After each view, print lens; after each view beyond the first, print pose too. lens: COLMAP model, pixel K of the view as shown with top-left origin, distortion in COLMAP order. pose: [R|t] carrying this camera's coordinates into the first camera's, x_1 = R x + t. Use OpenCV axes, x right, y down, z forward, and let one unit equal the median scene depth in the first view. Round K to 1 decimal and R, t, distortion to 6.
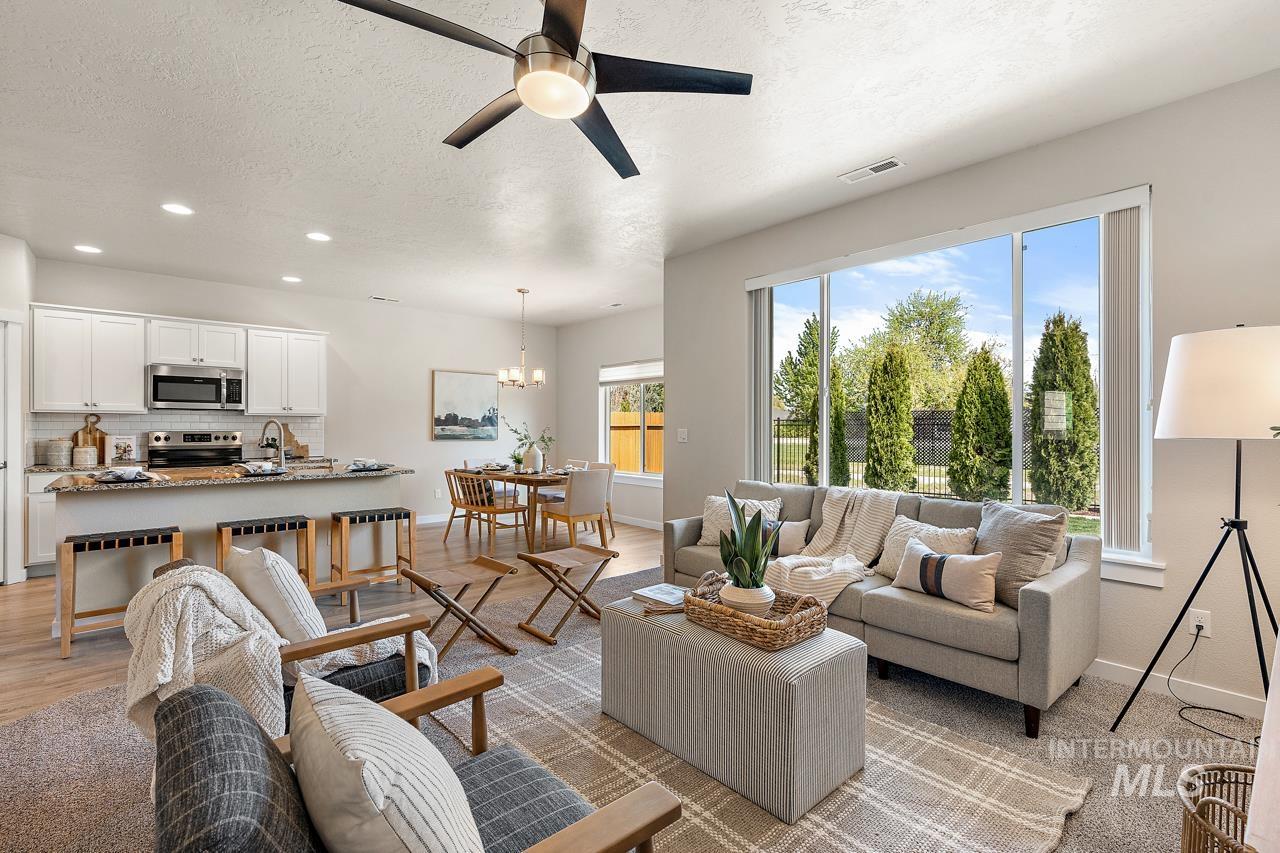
lens RADIAL K [[576.7, 0, 642.4], [0, 576.7, 424.1], [0, 0, 1]] dist [-0.004310, 0.000660]
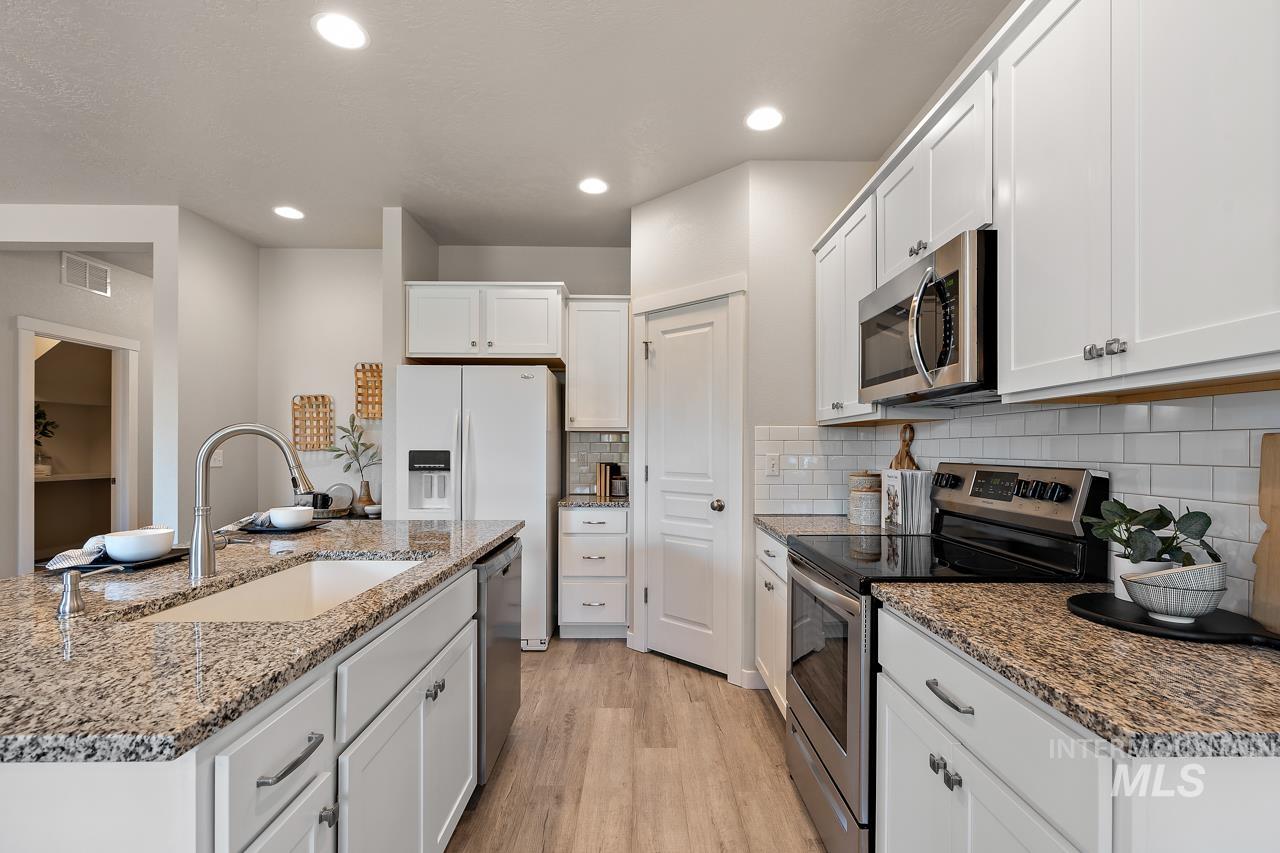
lens RADIAL K [[583.5, 0, 642.1], [0, 583.5, 449.5], [0, 0, 1]] dist [0.000124, 0.000203]
pose [[-0.654362, -0.002564, -0.756177, -0.395723], [-0.001566, 0.999997, -0.002036, 0.005100], [0.756180, -0.000148, -0.654364, 1.052454]]
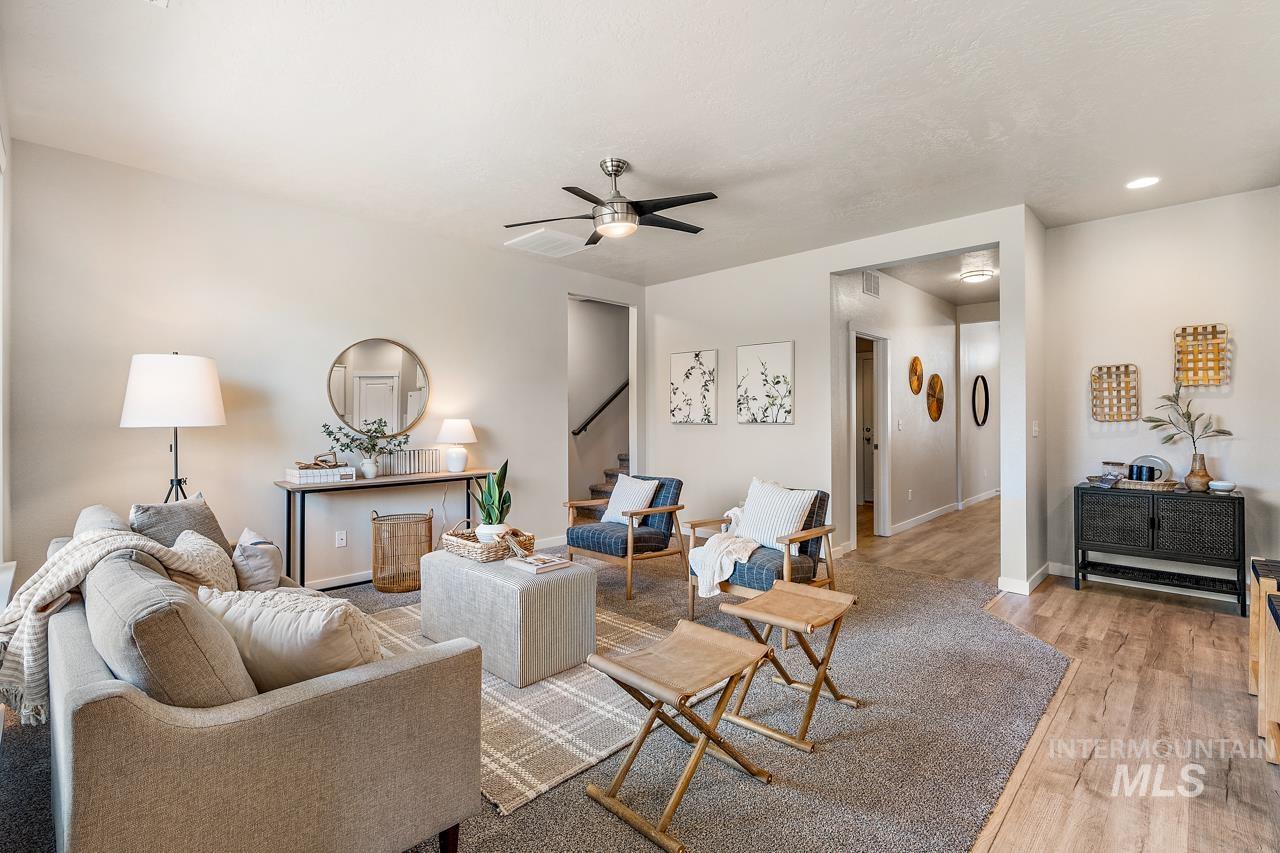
lens RADIAL K [[584.1, 0, 646.1], [0, 584.1, 416.9], [0, 0, 1]] dist [0.000146, 0.000222]
pose [[-0.995765, 0.000805, -0.091936, -0.025989], [0.001626, 0.999959, -0.008854, 0.005848], [0.091926, -0.008966, -0.995726, 0.925646]]
